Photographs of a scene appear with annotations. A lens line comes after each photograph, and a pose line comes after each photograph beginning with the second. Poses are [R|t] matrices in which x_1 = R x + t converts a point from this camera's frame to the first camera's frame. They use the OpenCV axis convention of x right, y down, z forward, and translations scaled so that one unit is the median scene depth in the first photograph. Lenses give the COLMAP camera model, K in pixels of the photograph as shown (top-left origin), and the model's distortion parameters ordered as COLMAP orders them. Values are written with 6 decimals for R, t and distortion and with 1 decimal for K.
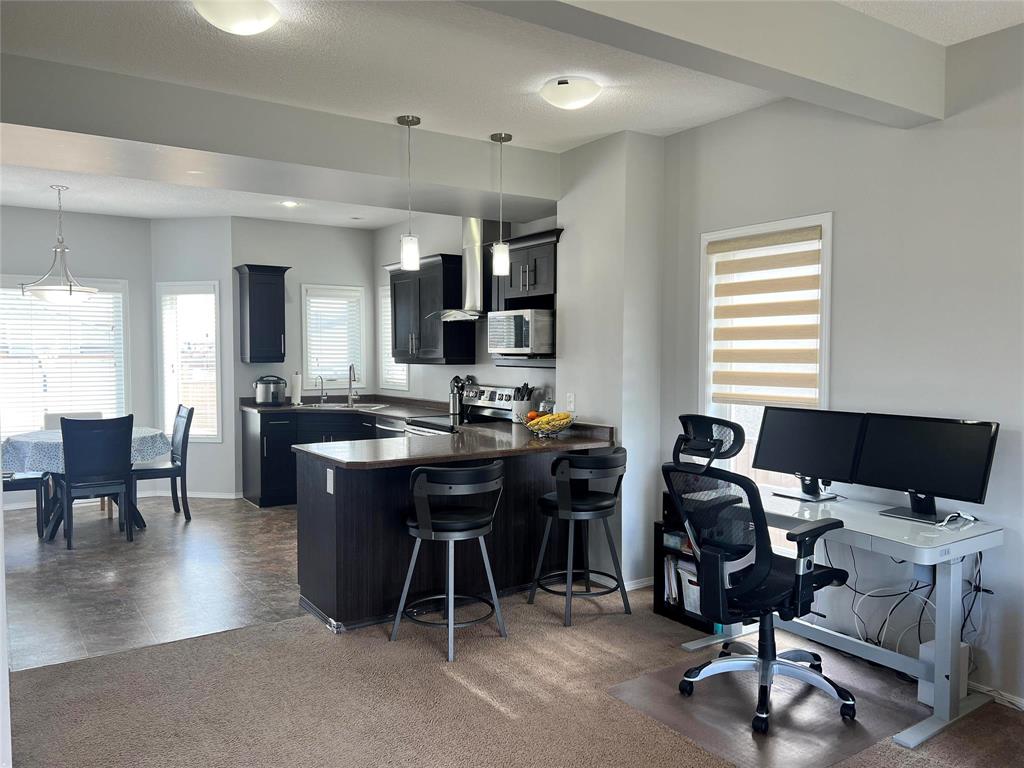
lens RADIAL K [[771.5, 0, 517.9], [0, 771.5, 388.1], [0, 0, 1]] dist [0.058134, -0.048491]
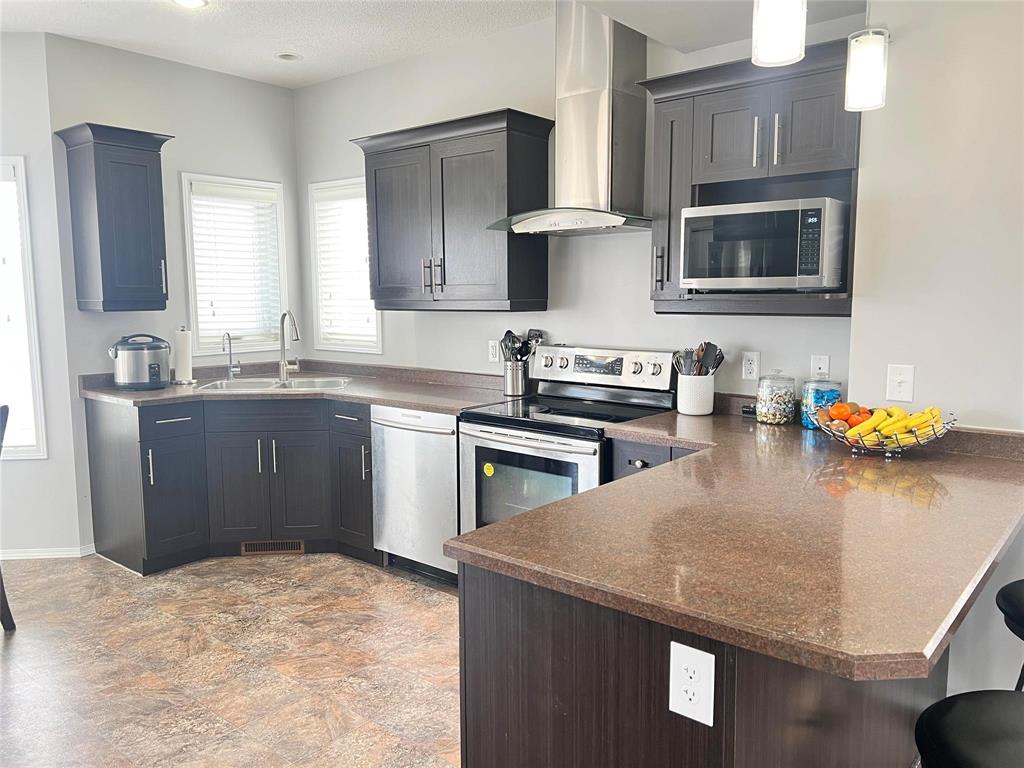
lens RADIAL K [[771.5, 0, 509.2], [0, 771.5, 378.8], [0, 0, 1]] dist [0.058134, -0.048491]
pose [[0.962760, -0.037212, 0.267786, -0.216938], [0.019818, 0.997531, 0.067369, -0.016898], [-0.269632, -0.059554, 0.961120, 0.391148]]
